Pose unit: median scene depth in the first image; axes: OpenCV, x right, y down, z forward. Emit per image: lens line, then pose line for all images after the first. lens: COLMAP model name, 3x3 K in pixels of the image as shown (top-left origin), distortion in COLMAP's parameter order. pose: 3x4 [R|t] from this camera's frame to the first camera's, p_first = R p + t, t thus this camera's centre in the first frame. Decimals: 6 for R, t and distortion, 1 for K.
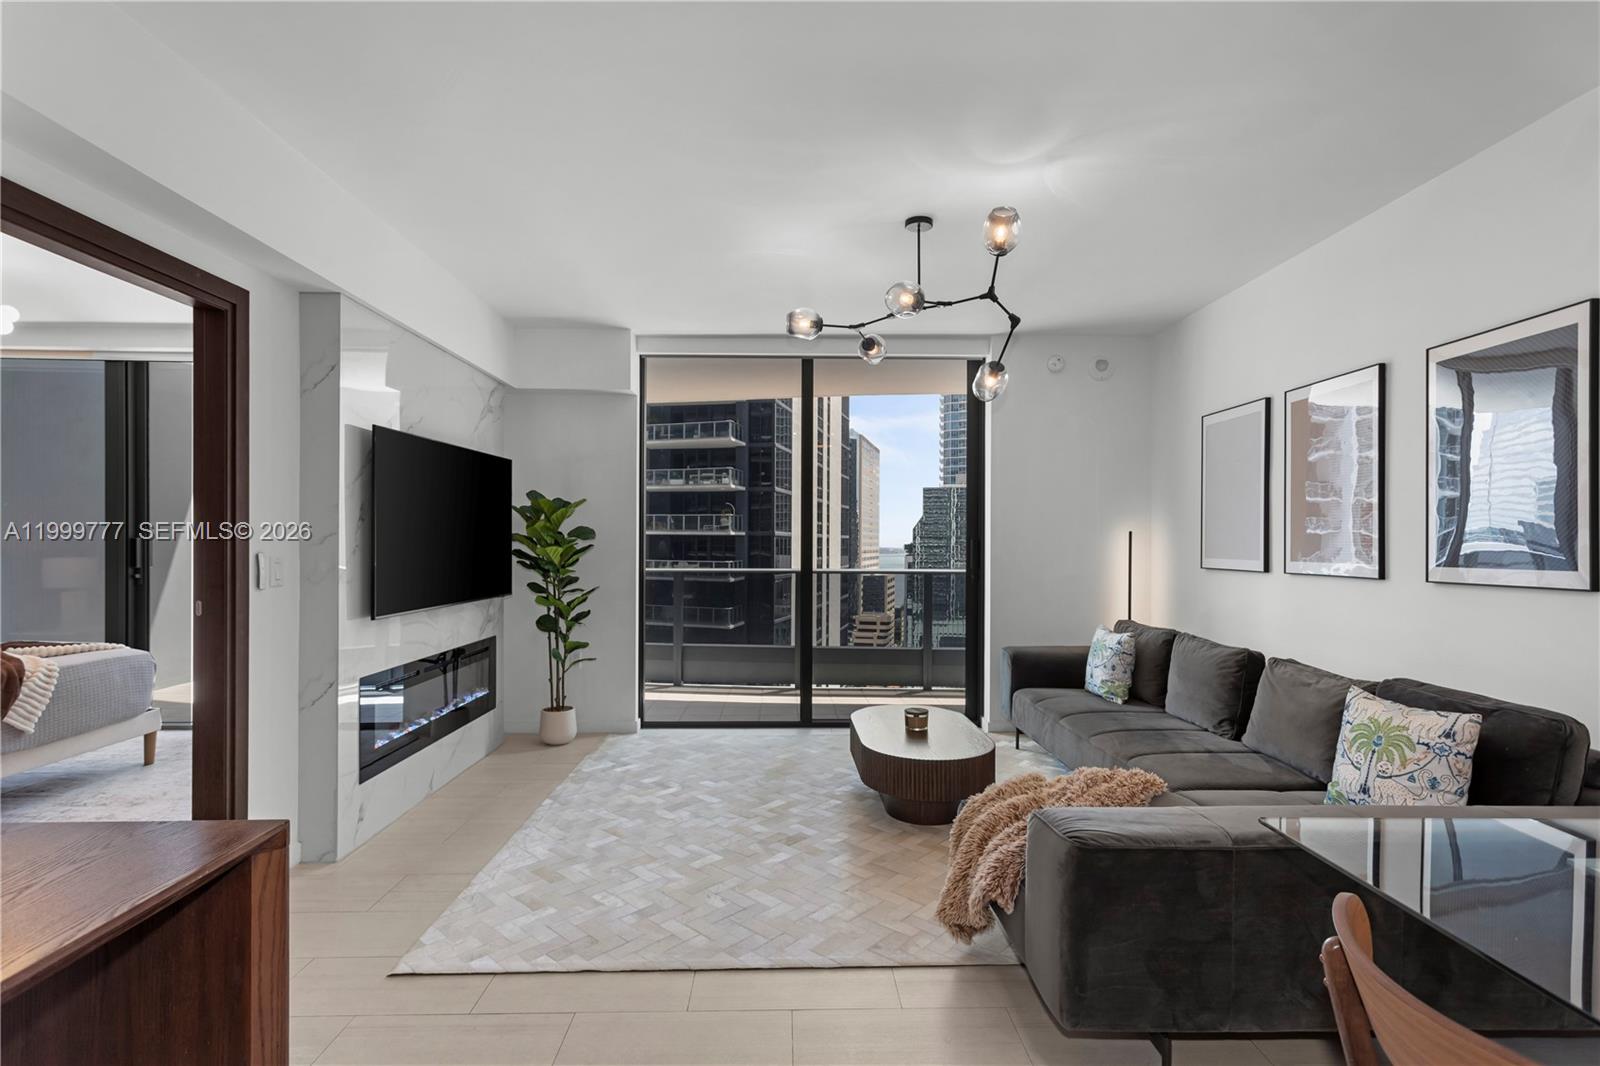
lens RADIAL K [[766.6, 0, 799.7], [0, 766.6, 543.3], [0, 0, 1]] dist [0.004300, 0.001172]
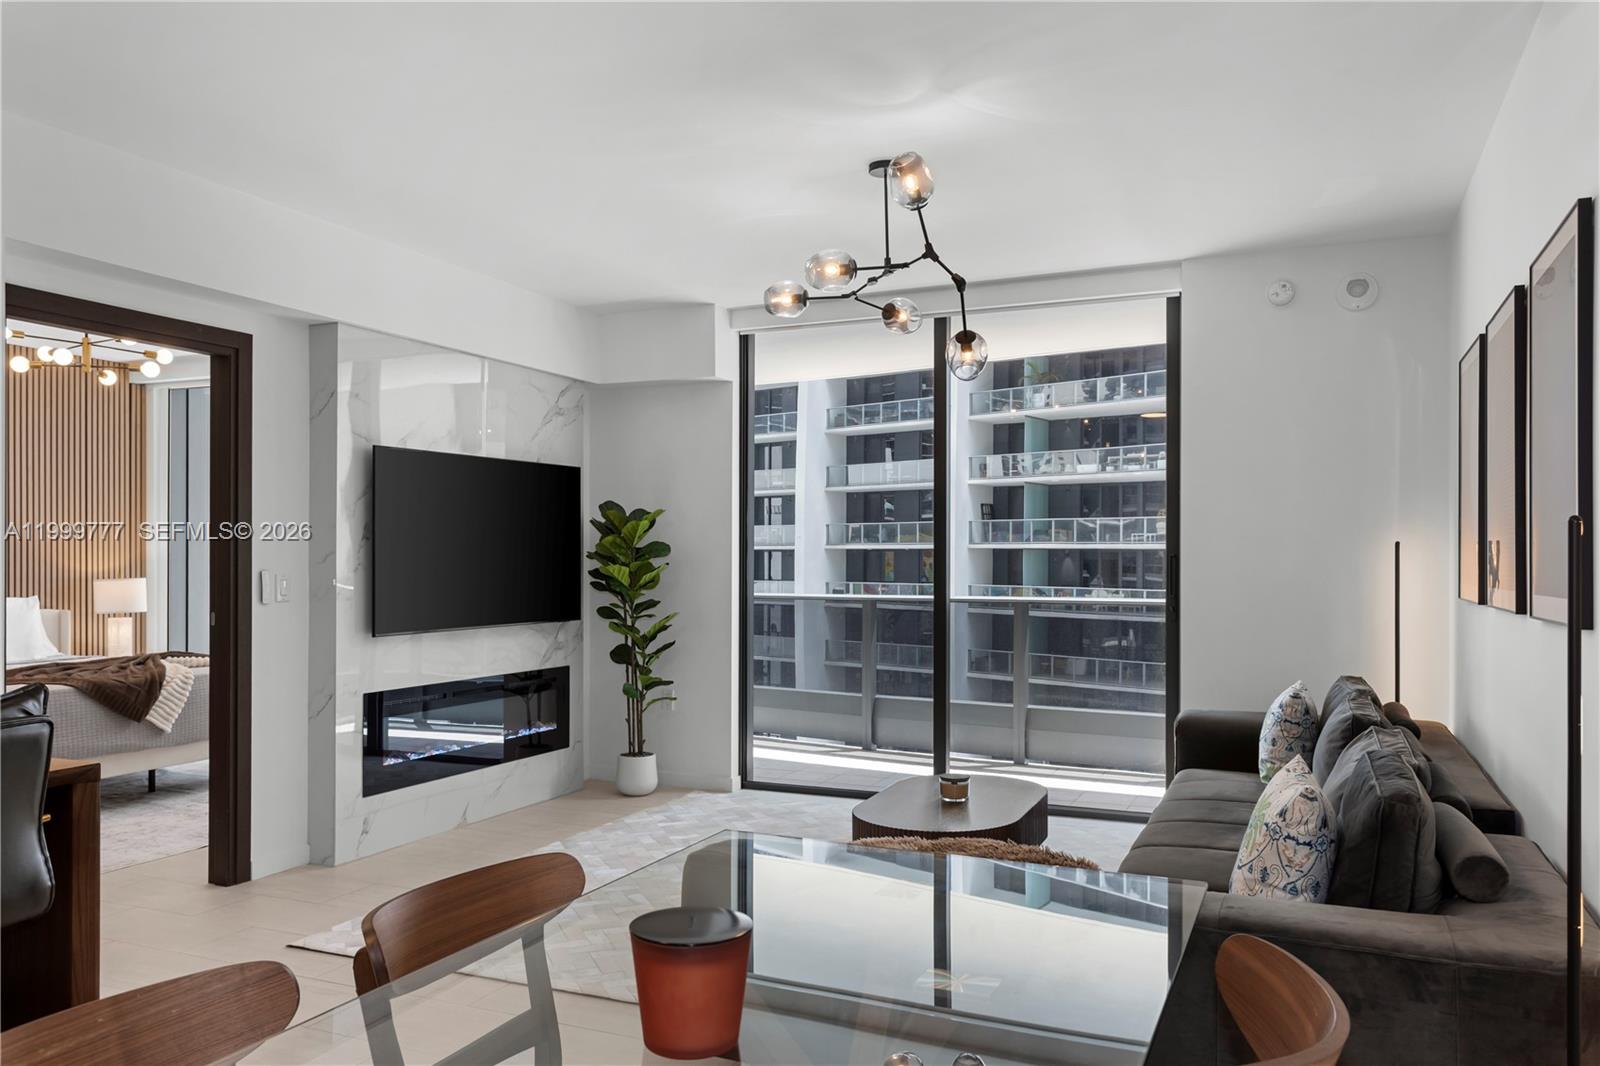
lens RADIAL K [[1169.4, 0, 799.8], [0, 1169.4, 556.3], [0, 0, 1]] dist [0.000972, 0.011619]
pose [[0.905325, -0.003609, -0.424704, 0.446942], [0.001532, 0.999985, -0.005232, 0.001330], [0.424716, 0.004086, 0.905317, -0.120095]]
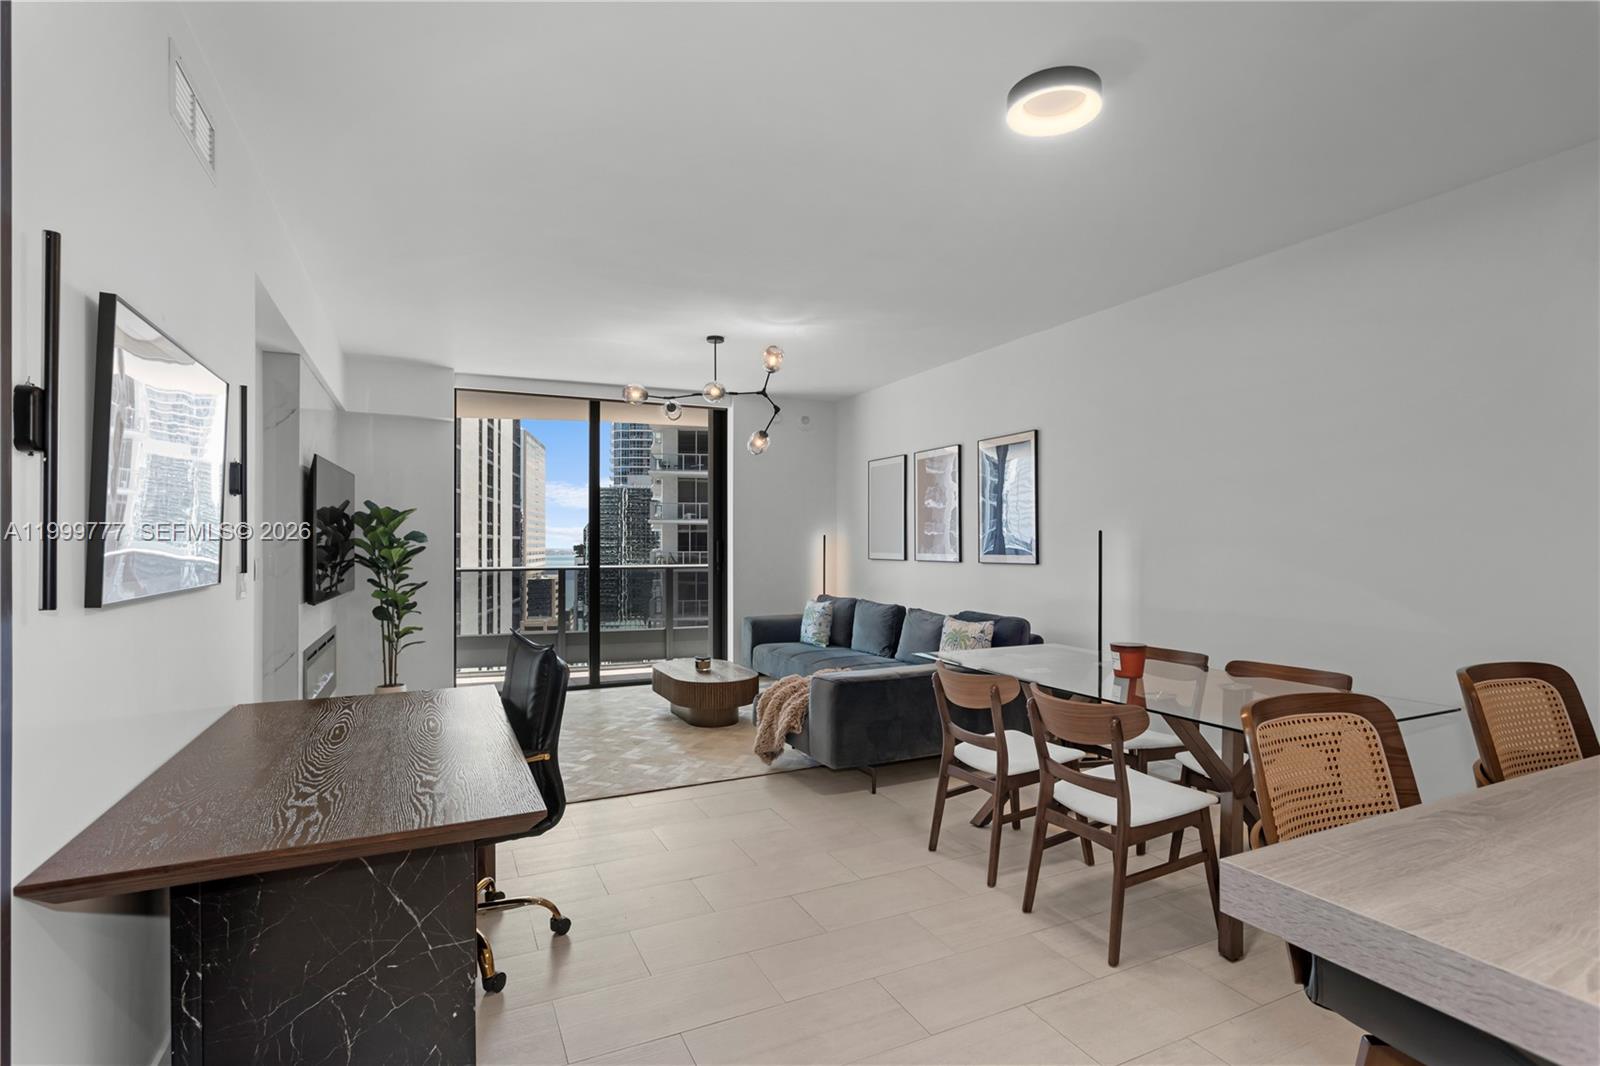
lens RADIAL K [[770.4, 0, 800.0], [0, 770.4, 533.0], [0, 0, 1]] dist [-0.003888, -0.000388]
pose [[0.911459, 0.000852, 0.411390, -0.249241], [0.004957, 0.999903, -0.013054, -0.000369], [-0.411361, 0.013937, 0.911366, -0.371587]]
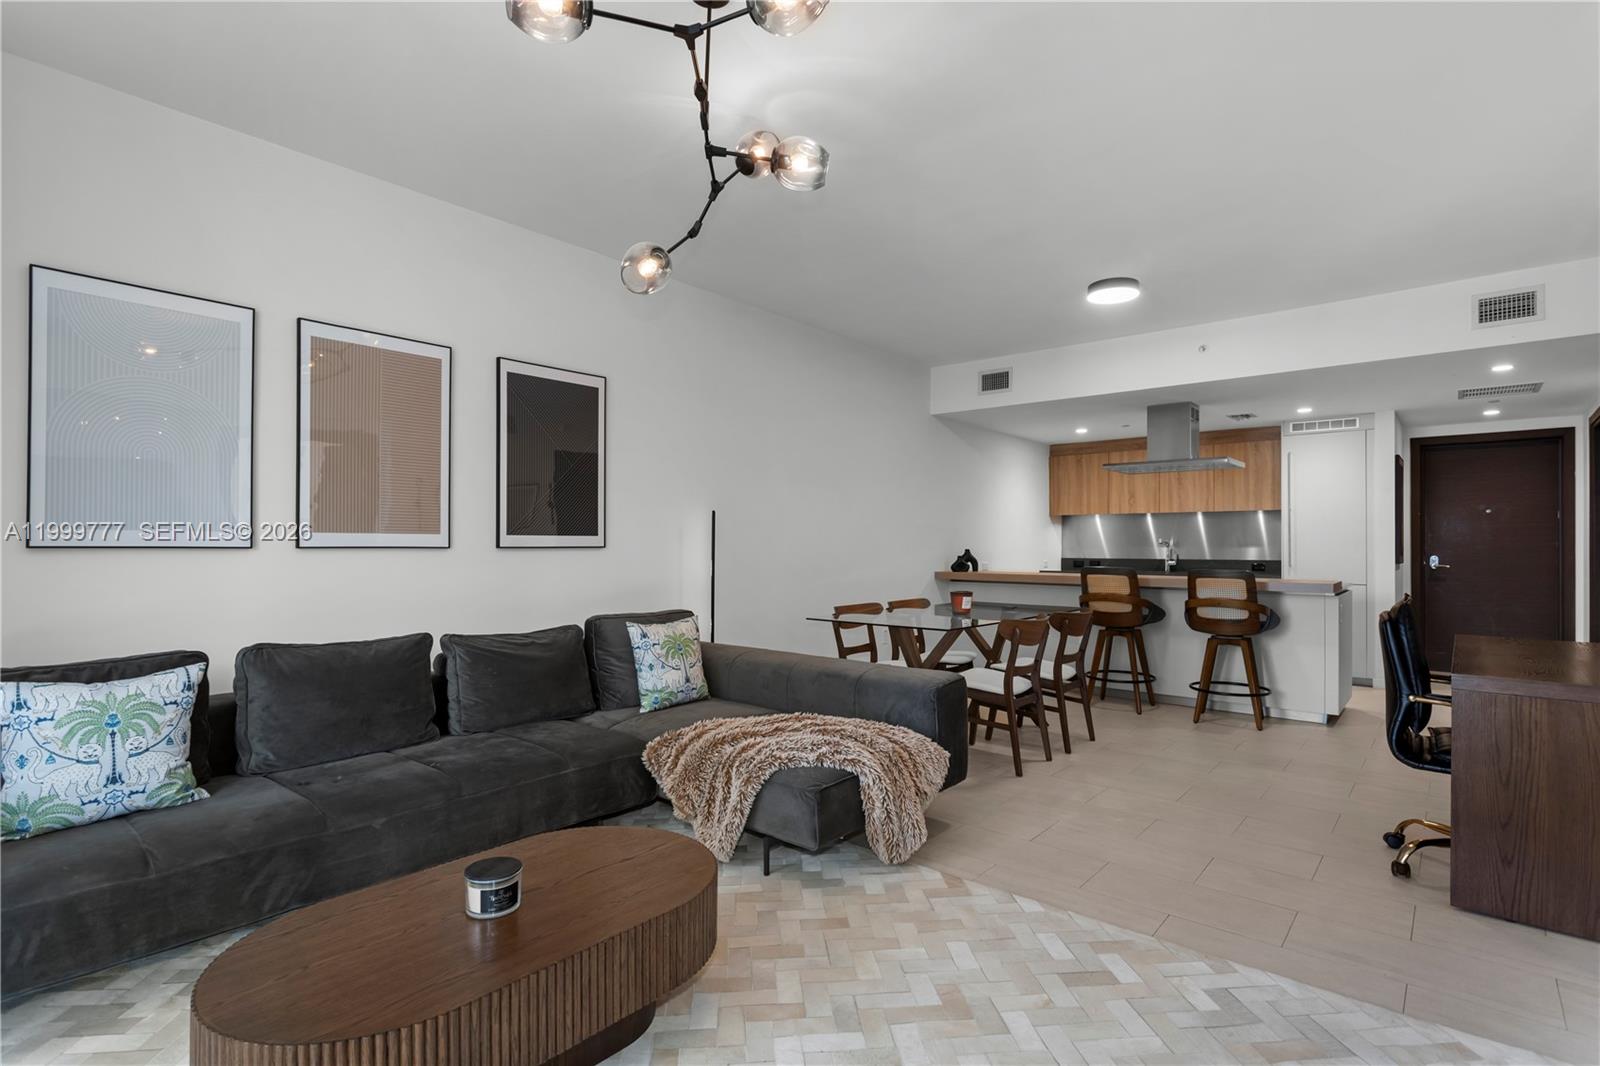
lens RADIAL K [[781.8, 0, 801.2], [0, 781.8, 536.2], [0, 0, 1]] dist [-0.013454, 0.010328]
pose [[-0.747775, 0.000751, 0.663952, -0.242812], [-0.006020, 0.999951, -0.007910, 0.026010], [-0.663925, -0.009912, -0.747733, 1.061977]]
